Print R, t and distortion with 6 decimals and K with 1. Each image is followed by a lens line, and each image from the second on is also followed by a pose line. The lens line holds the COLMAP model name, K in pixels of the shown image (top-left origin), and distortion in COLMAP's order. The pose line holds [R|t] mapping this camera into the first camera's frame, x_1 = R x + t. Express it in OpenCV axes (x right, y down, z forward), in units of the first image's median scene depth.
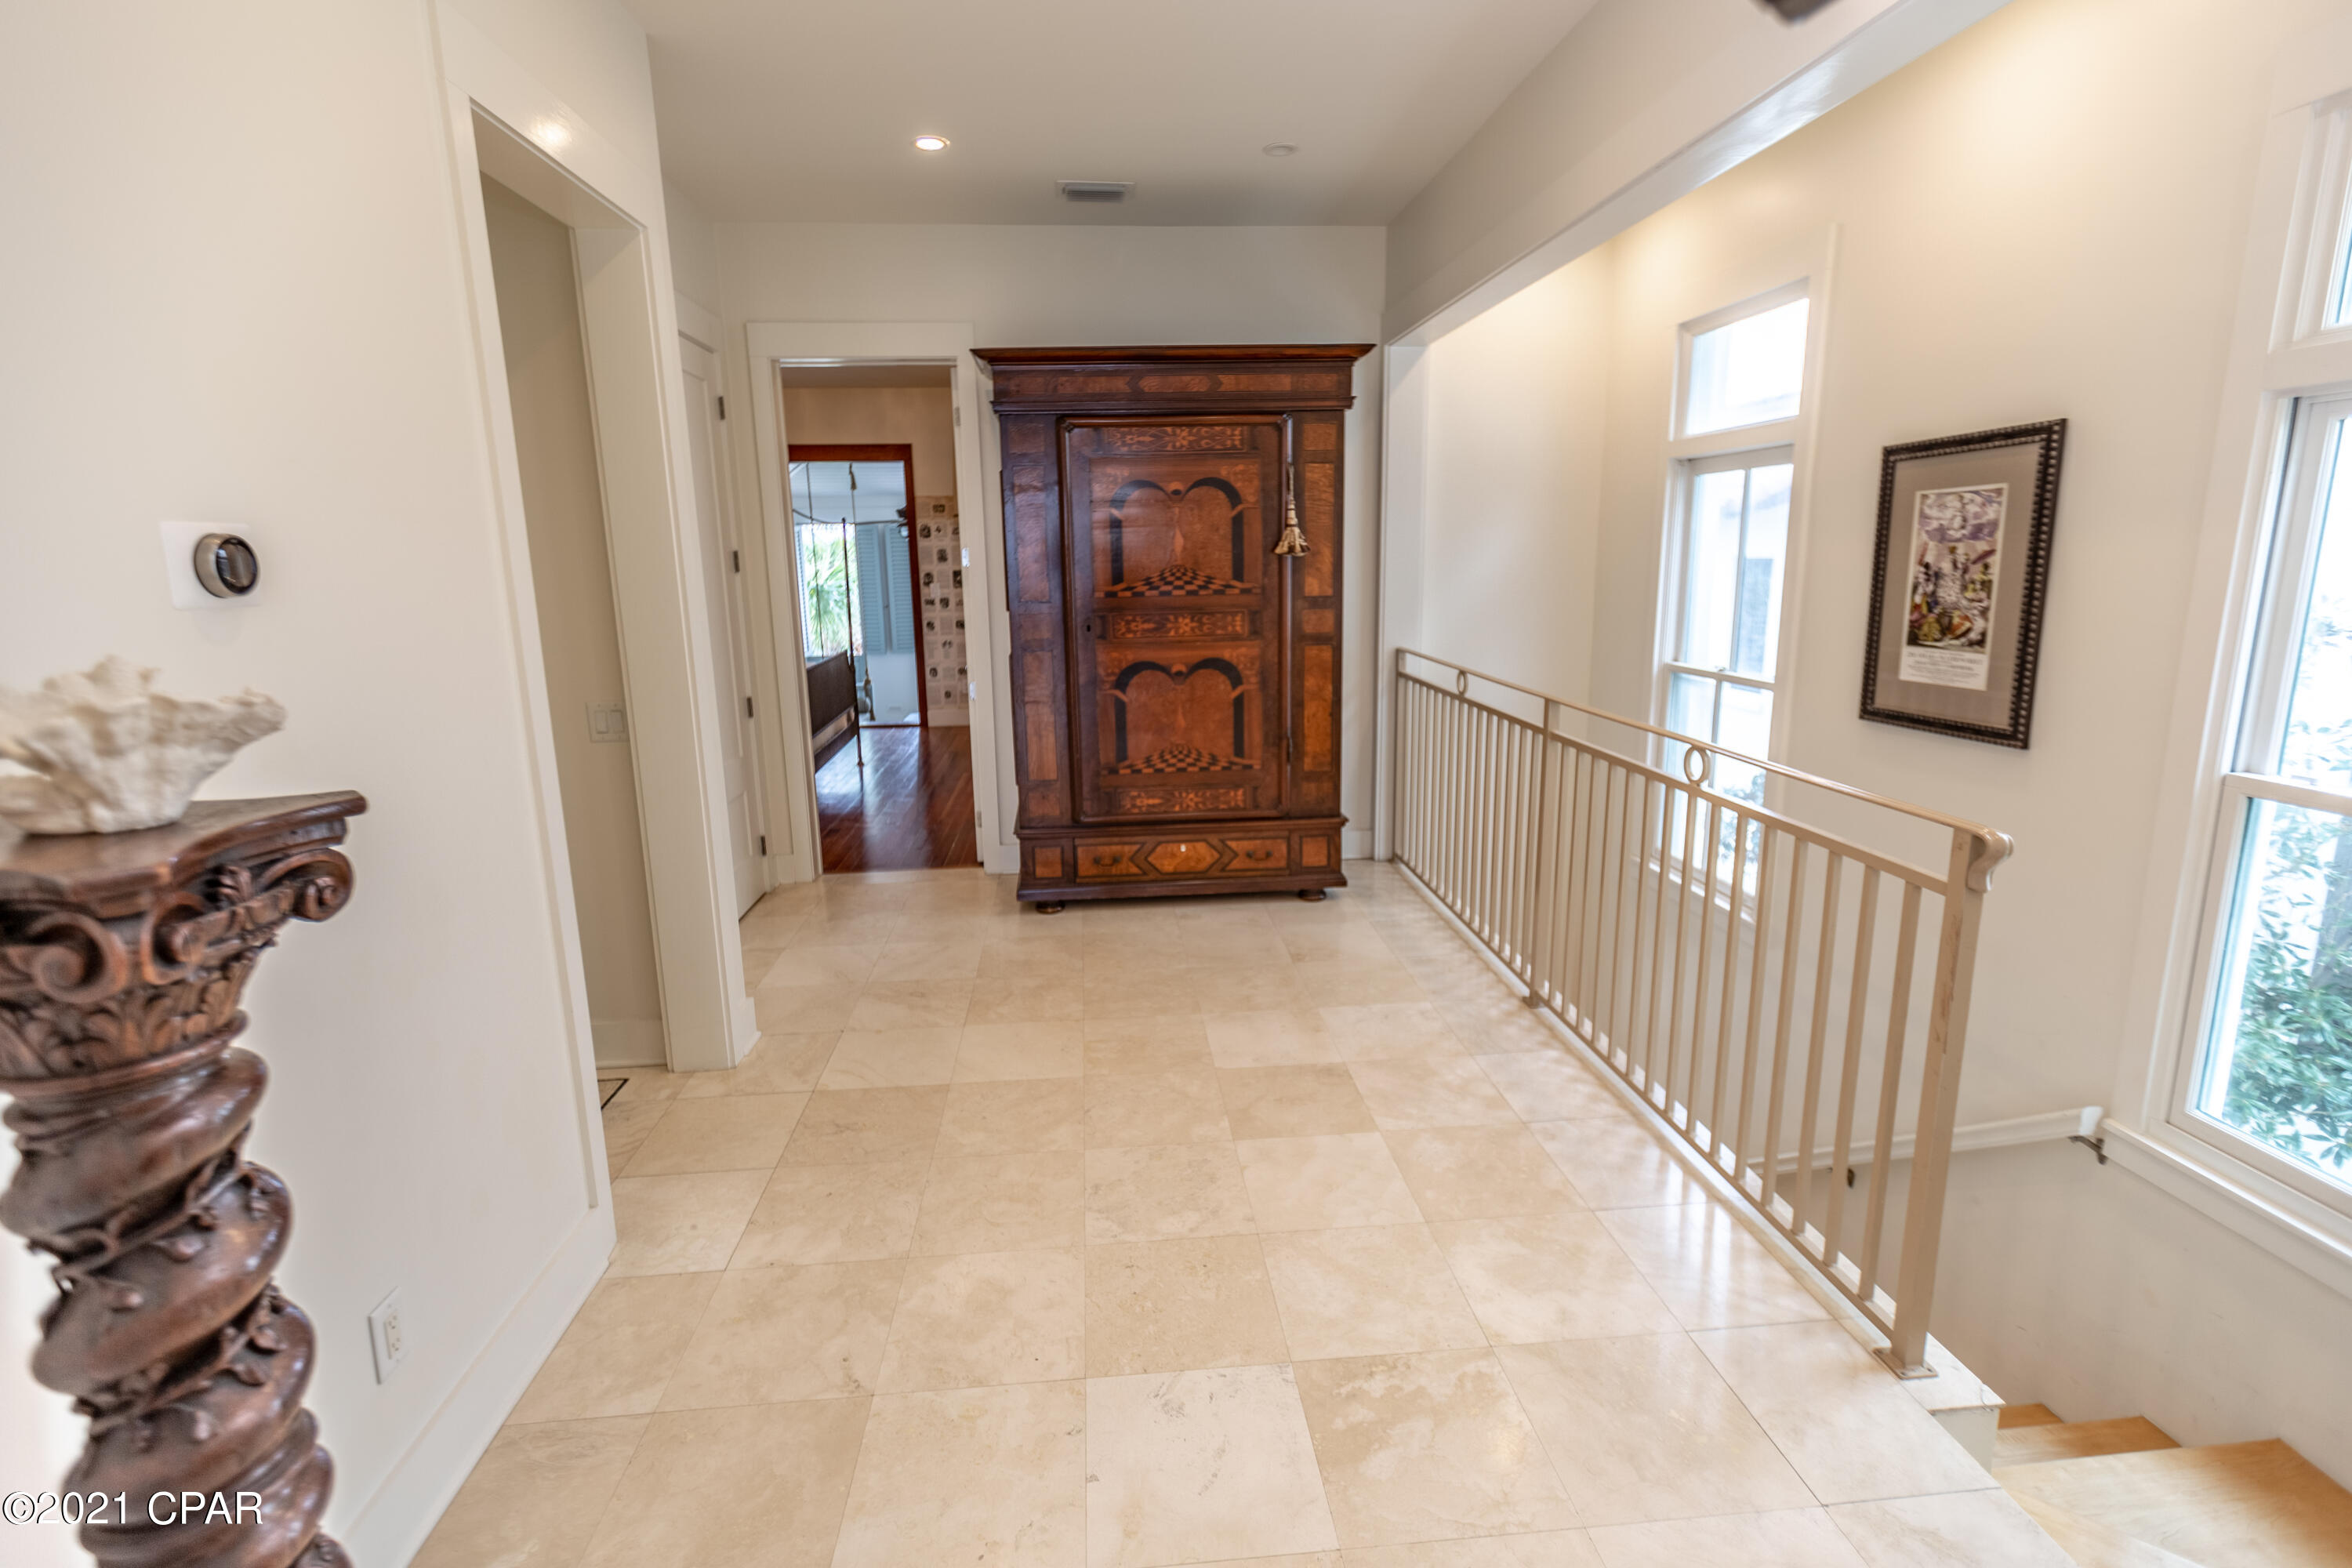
lens RADIAL K [[1059.7, 0, 1169.0], [0, 1059.7, 758.3], [0, 0, 1]] dist [0.004948, -0.000484]
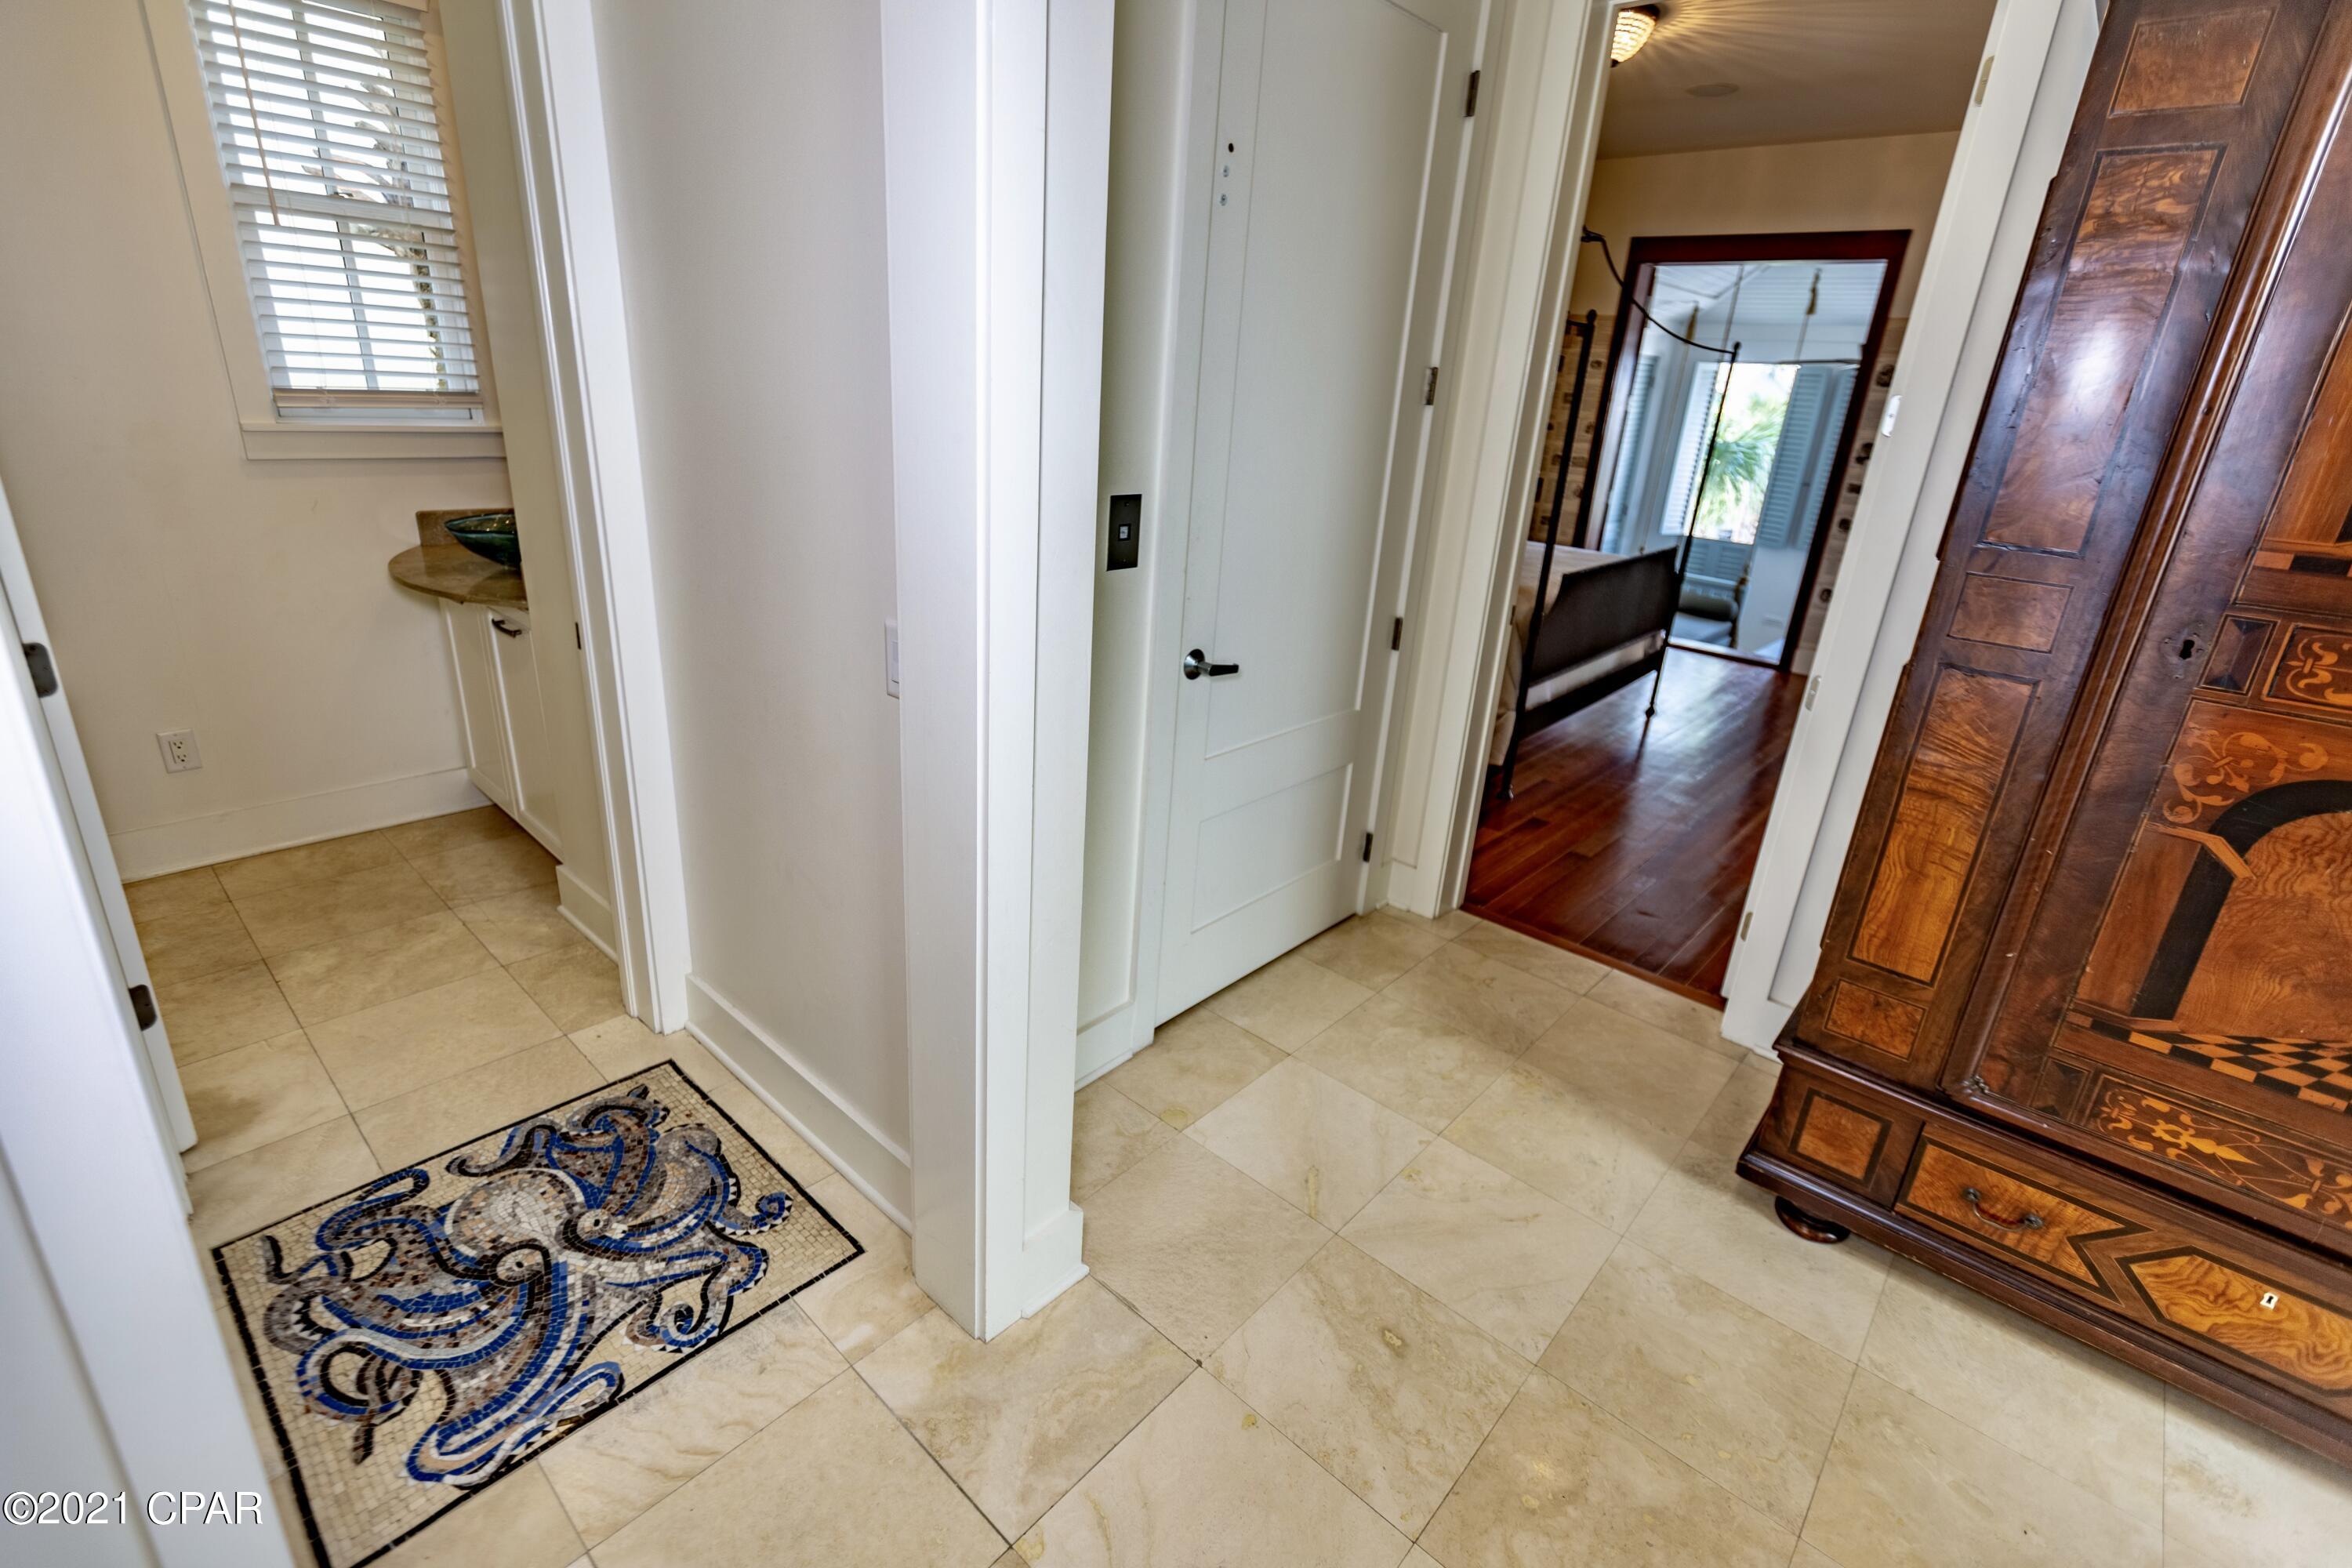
lens RADIAL K [[1059.7, 0, 1169.0], [0, 1059.7, 758.3], [0, 0, 1]] dist [0.004948, -0.000484]
pose [[0.680841, 0.306524, -0.665205, -0.057181], [-0.213070, 0.951826, 0.220519, -0.090244], [0.700754, -0.008403, 0.713353, 0.487603]]
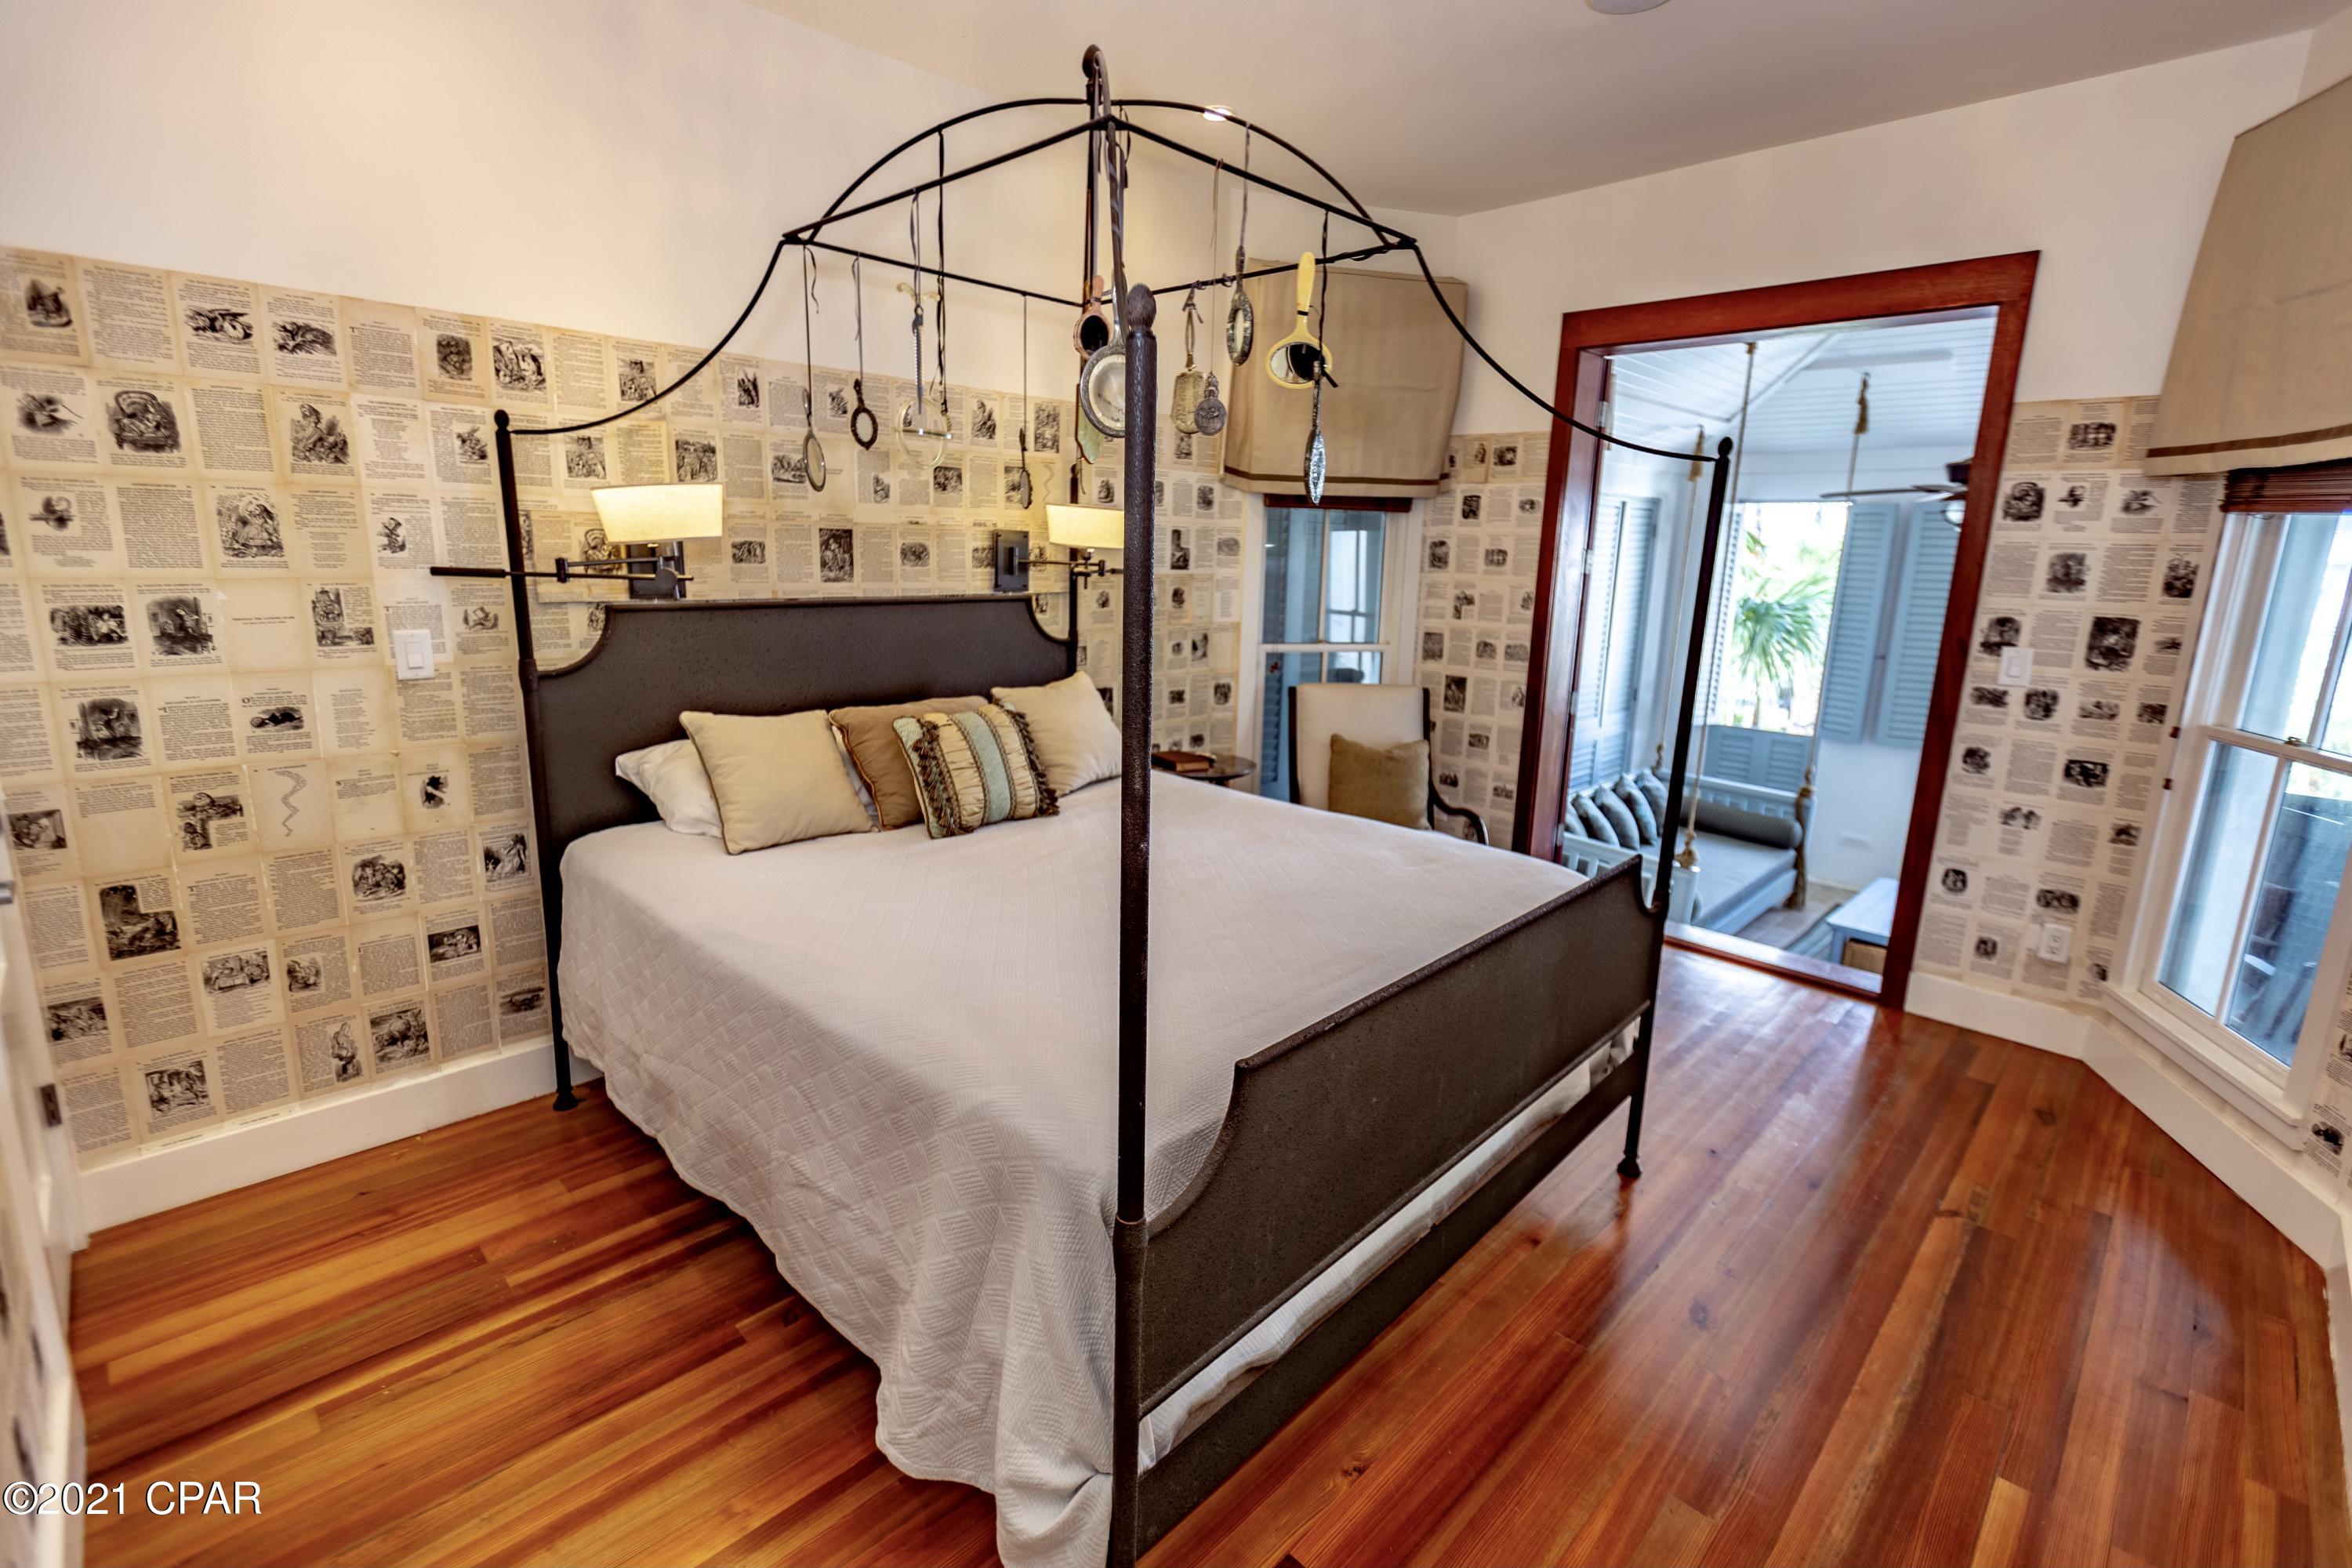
lens RADIAL K [[1059.7, 0, 1169.0], [0, 1059.7, 758.3], [0, 0, 1]] dist [0.004948, -0.000484]
pose [[0.645924, 0.187369, -0.740050, -0.278167], [-0.183026, 0.979147, 0.088157, -0.223409], [0.741136, 0.078506, 0.666749, 1.142890]]
